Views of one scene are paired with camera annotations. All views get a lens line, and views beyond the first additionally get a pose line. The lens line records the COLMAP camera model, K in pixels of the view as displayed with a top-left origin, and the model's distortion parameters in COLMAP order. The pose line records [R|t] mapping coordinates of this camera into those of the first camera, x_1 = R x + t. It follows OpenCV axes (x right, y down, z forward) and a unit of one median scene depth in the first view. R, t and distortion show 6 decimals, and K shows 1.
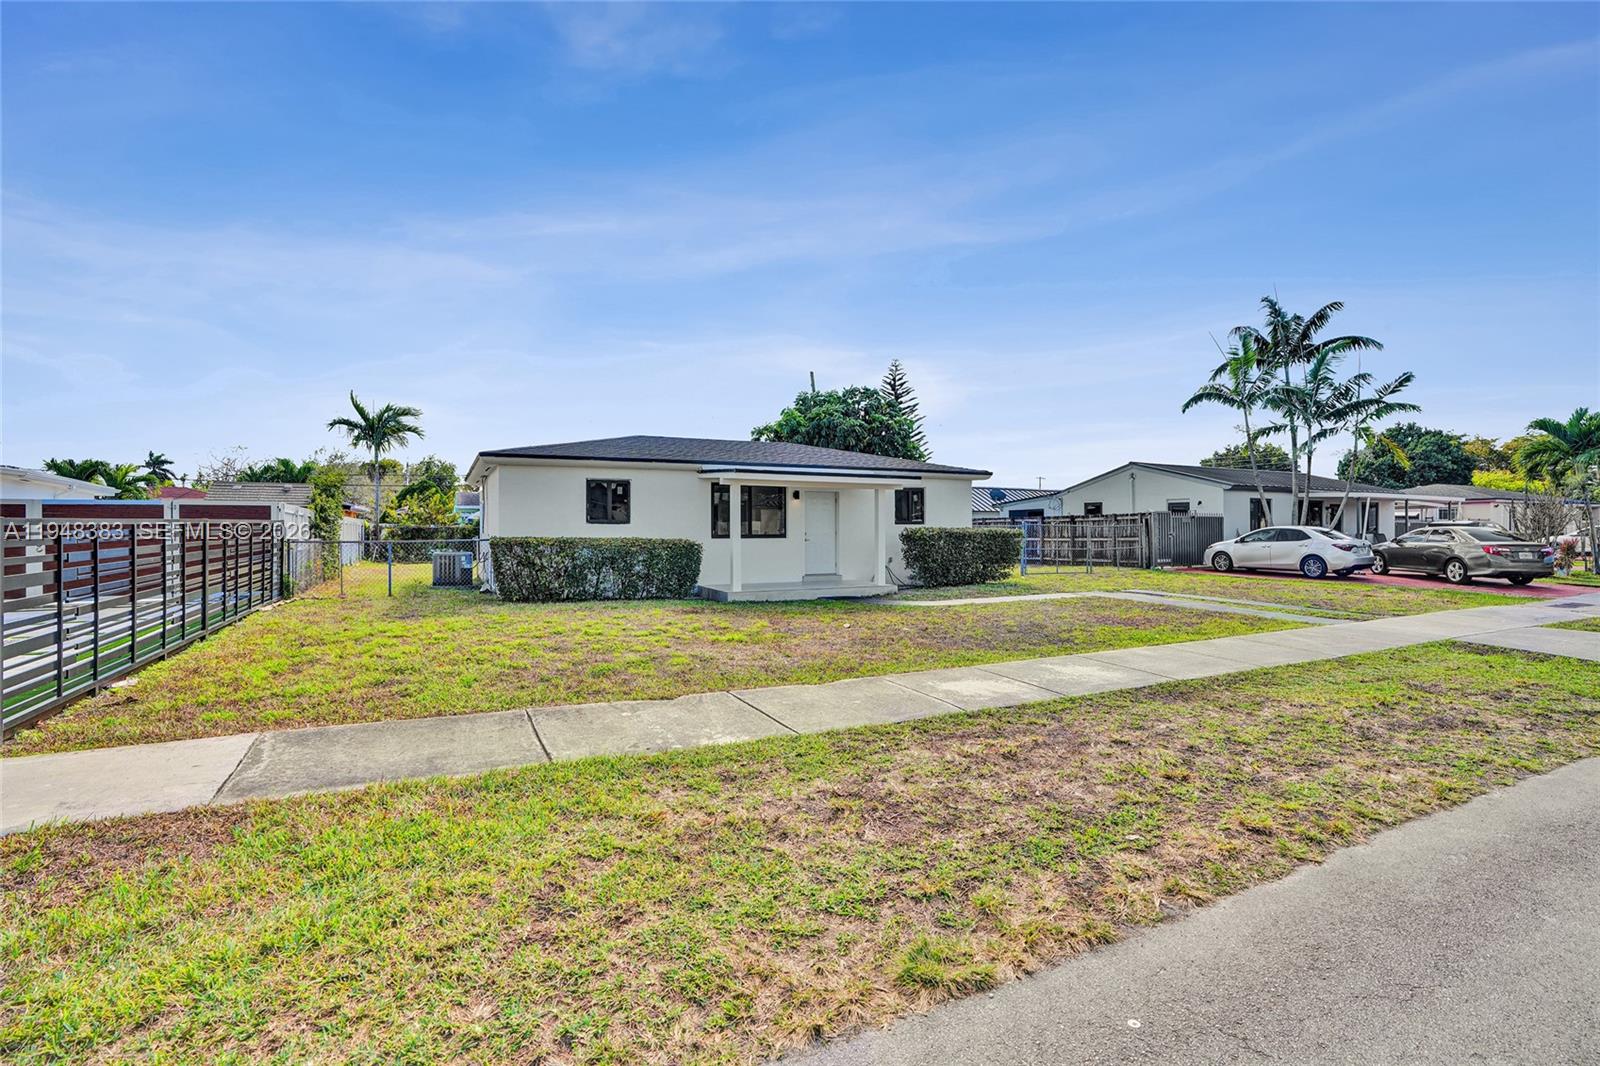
lens RADIAL K [[777.4, 0, 790.3], [0, 777.4, 531.2], [0, 0, 1]] dist [-0.041660, 0.014744]
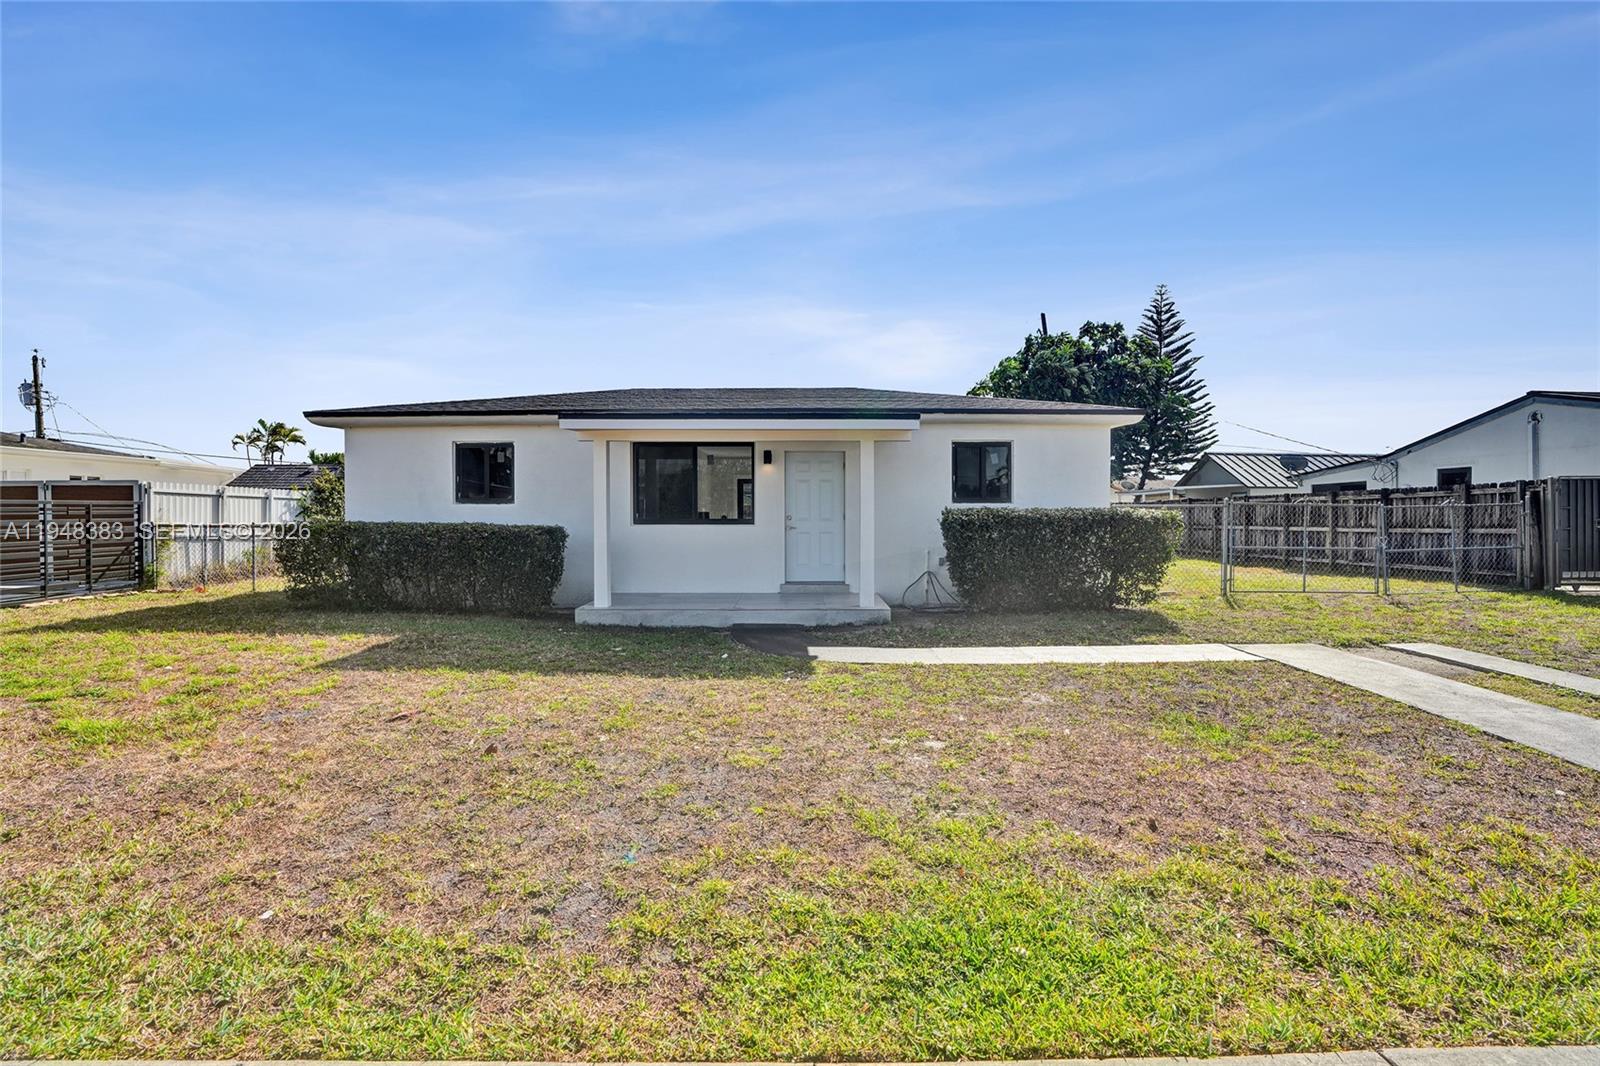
lens RADIAL K [[777.4, 0, 801.7], [0, 777.4, 530.9], [0, 0, 1]] dist [-0.041660, 0.014744]
pose [[0.901650, 0.010453, -0.432339, 0.254841], [-0.002481, 0.999816, 0.018999, 0.001277], [0.432458, -0.016058, 0.901511, 0.352421]]
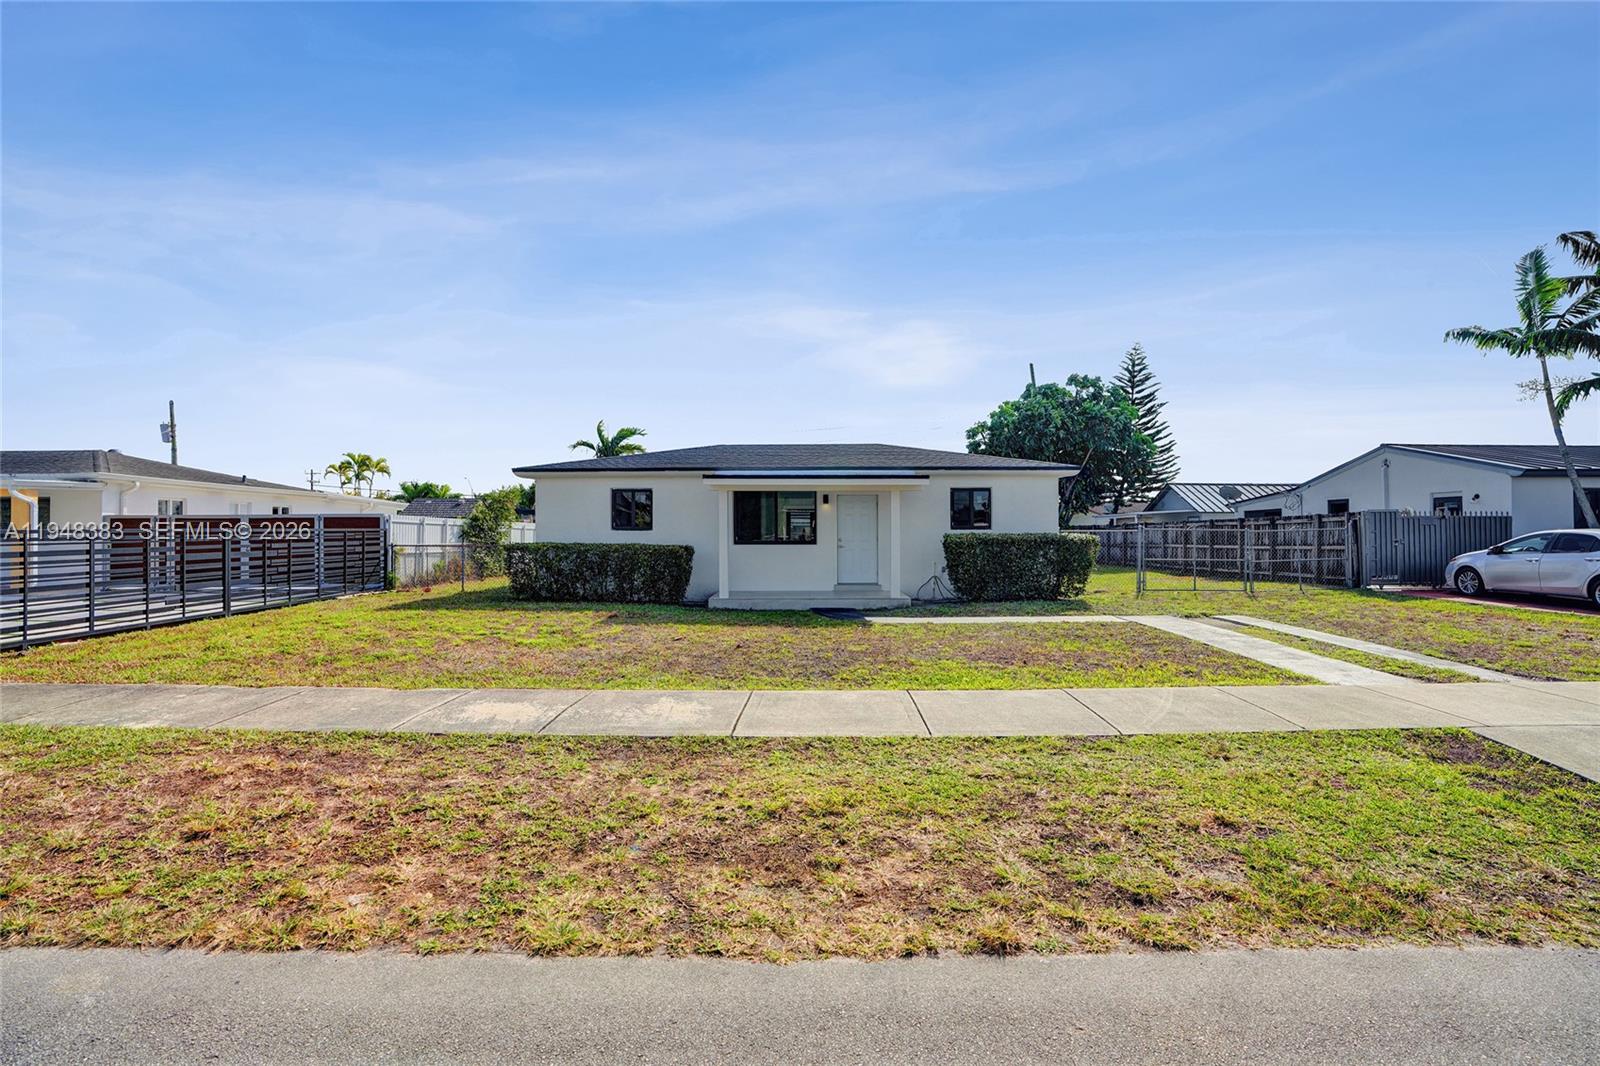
lens RADIAL K [[777.4, 0, 793.6], [0, 777.4, 533.9], [0, 0, 1]] dist [-0.041660, 0.014744]
pose [[0.889190, -0.000520, -0.457537, 0.334602], [0.000121, 1.000000, -0.000901, -0.002778], [0.457537, 0.000745, 0.889190, 0.108065]]
